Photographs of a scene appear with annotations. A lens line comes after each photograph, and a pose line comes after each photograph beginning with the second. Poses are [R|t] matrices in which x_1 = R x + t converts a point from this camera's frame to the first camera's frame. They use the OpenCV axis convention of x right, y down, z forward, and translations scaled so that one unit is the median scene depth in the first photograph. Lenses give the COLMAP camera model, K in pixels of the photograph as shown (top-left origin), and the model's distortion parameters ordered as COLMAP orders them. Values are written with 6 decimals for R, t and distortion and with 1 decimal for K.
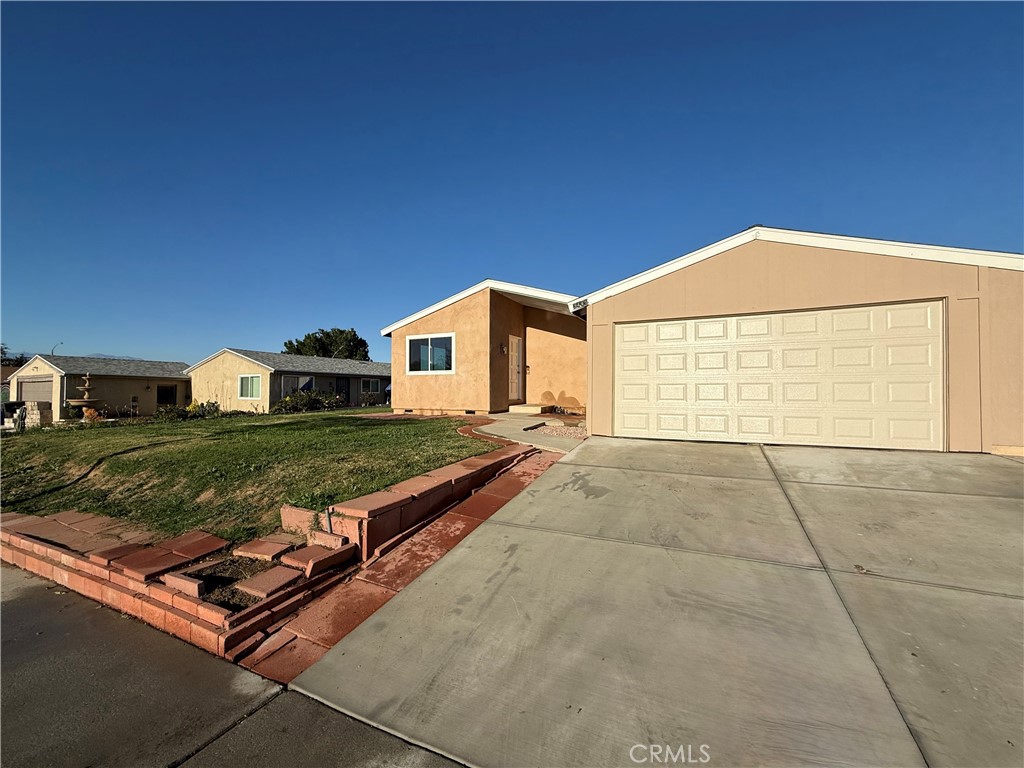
lens RADIAL K [[409.0, 0, 510.7], [0, 409.0, 384.8], [0, 0, 1]] dist [-0.000170, -0.000508]
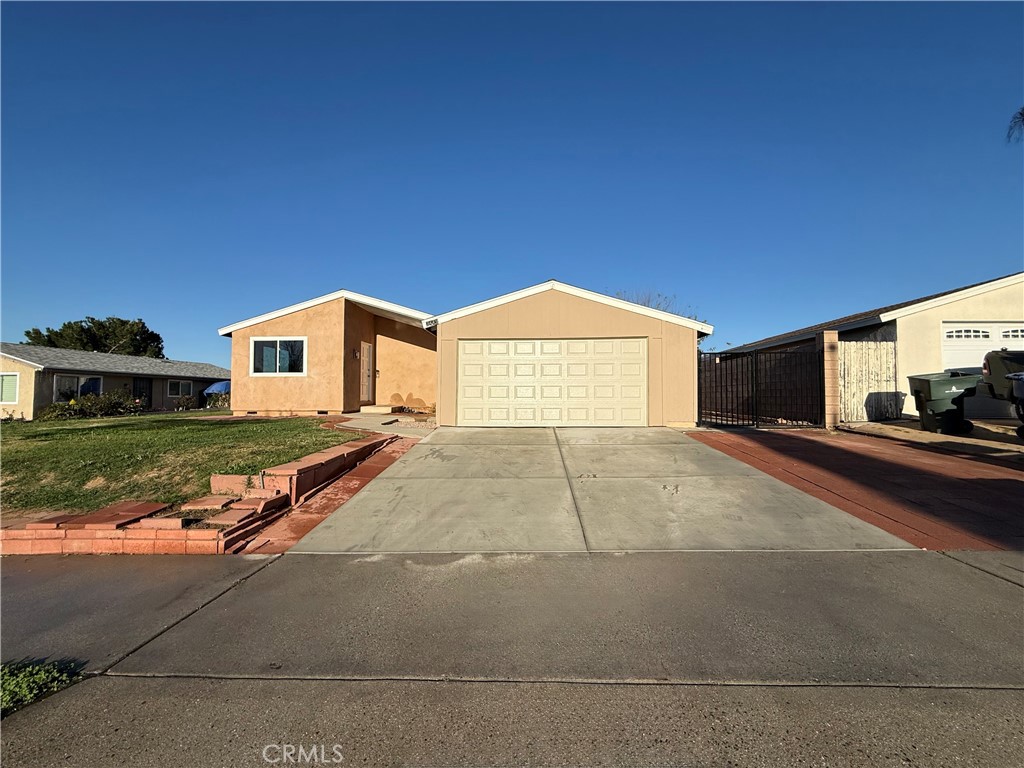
lens RADIAL K [[409.0, 0, 512.5], [0, 409.0, 381.1], [0, 0, 1]] dist [-0.000170, -0.000508]
pose [[0.921074, 0.014425, 0.389119, -0.121146], [-0.005738, 0.999708, -0.023478, 0.016053], [-0.389344, 0.019392, 0.920888, -0.348024]]
